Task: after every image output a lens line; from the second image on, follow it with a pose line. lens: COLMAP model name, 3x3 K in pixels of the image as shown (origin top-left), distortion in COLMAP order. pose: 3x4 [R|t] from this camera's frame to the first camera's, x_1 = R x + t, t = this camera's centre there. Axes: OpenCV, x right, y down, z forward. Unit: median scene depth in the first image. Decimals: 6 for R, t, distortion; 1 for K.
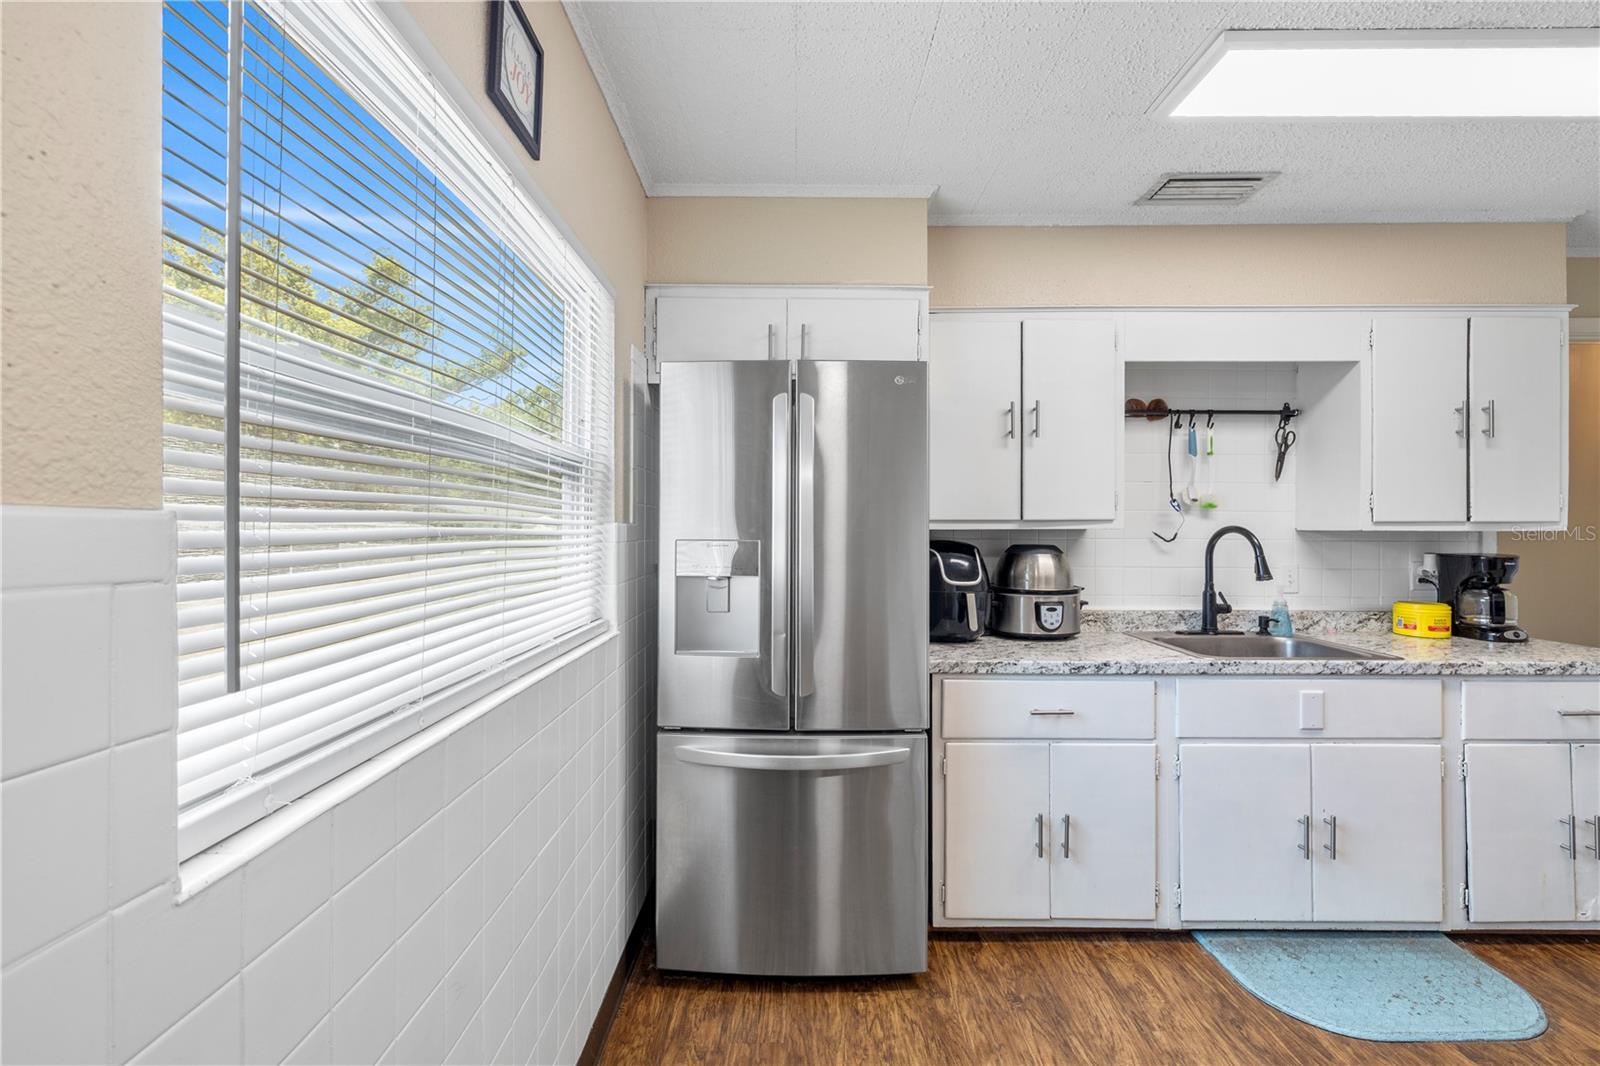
lens RADIAL K [[683.2, 0, 797.7], [0, 683.2, 526.7], [0, 0, 1]] dist [0.001751, 0.000514]
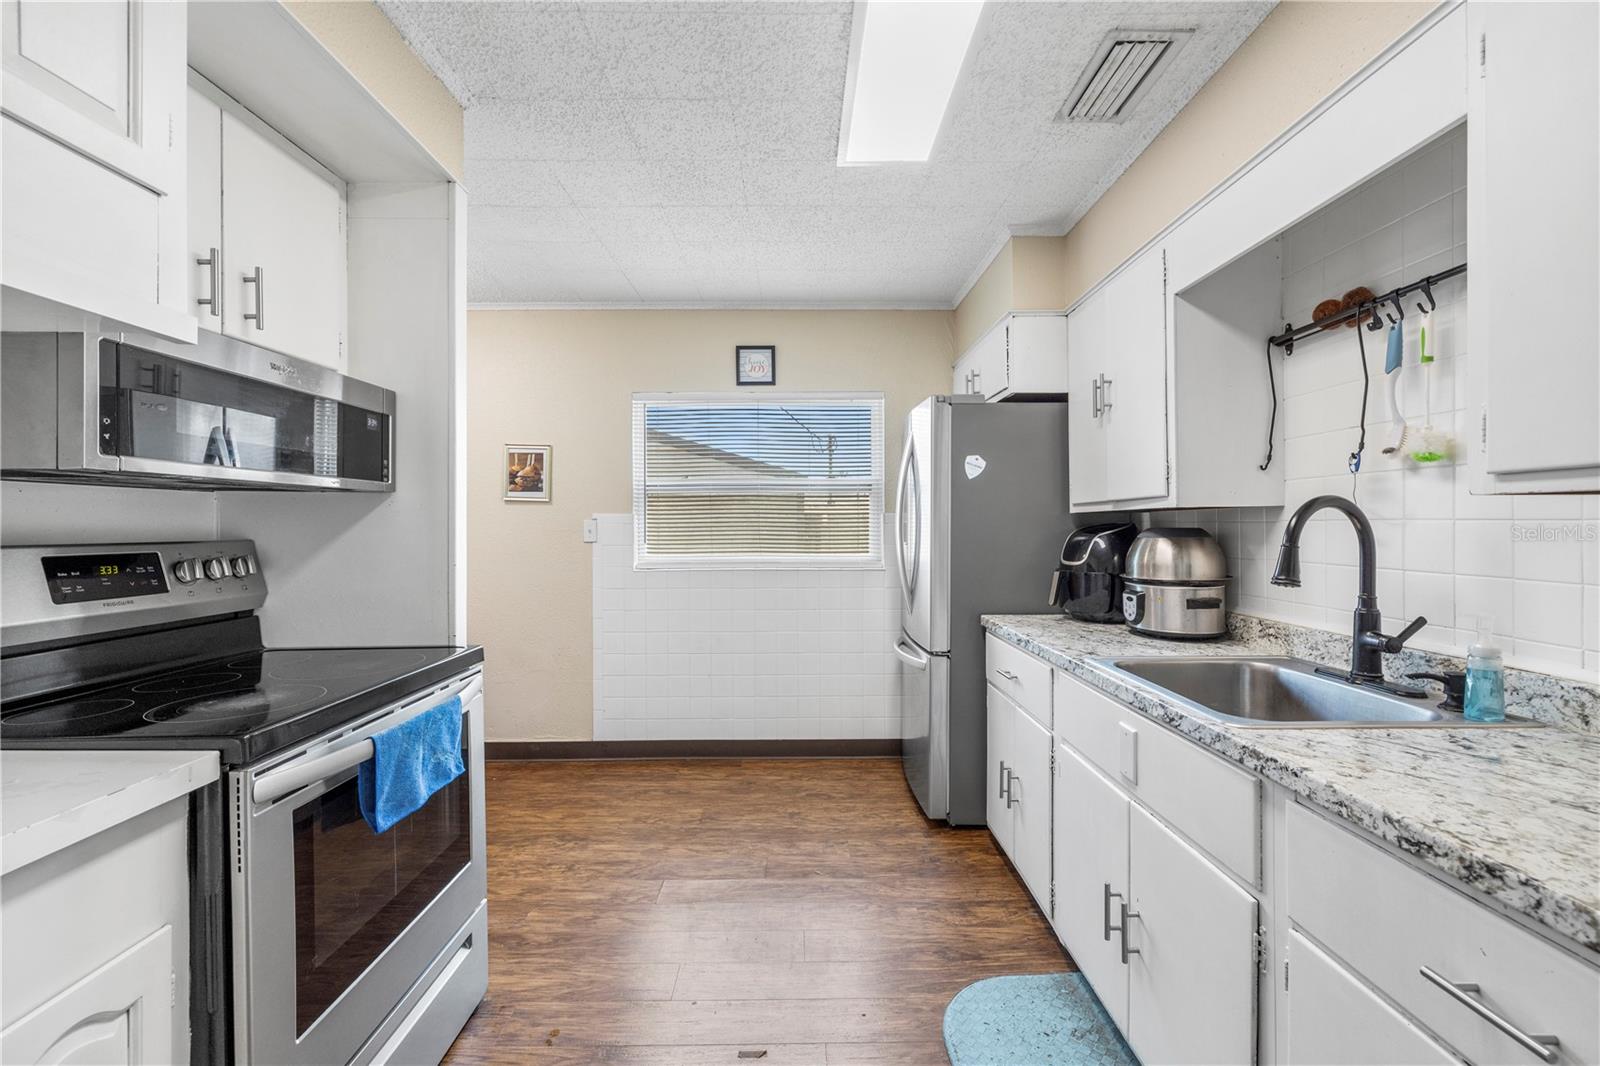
lens RADIAL K [[667.6, 0, 799.1], [0, 667.6, 537.1], [0, 0, 1]] dist [0.000554, 0.000528]
pose [[0.014498, 0.015741, -0.999771, 1.380747], [0.004531, 0.999865, 0.015808, 0.026623], [0.999885, -0.004759, 0.014424, 0.612445]]
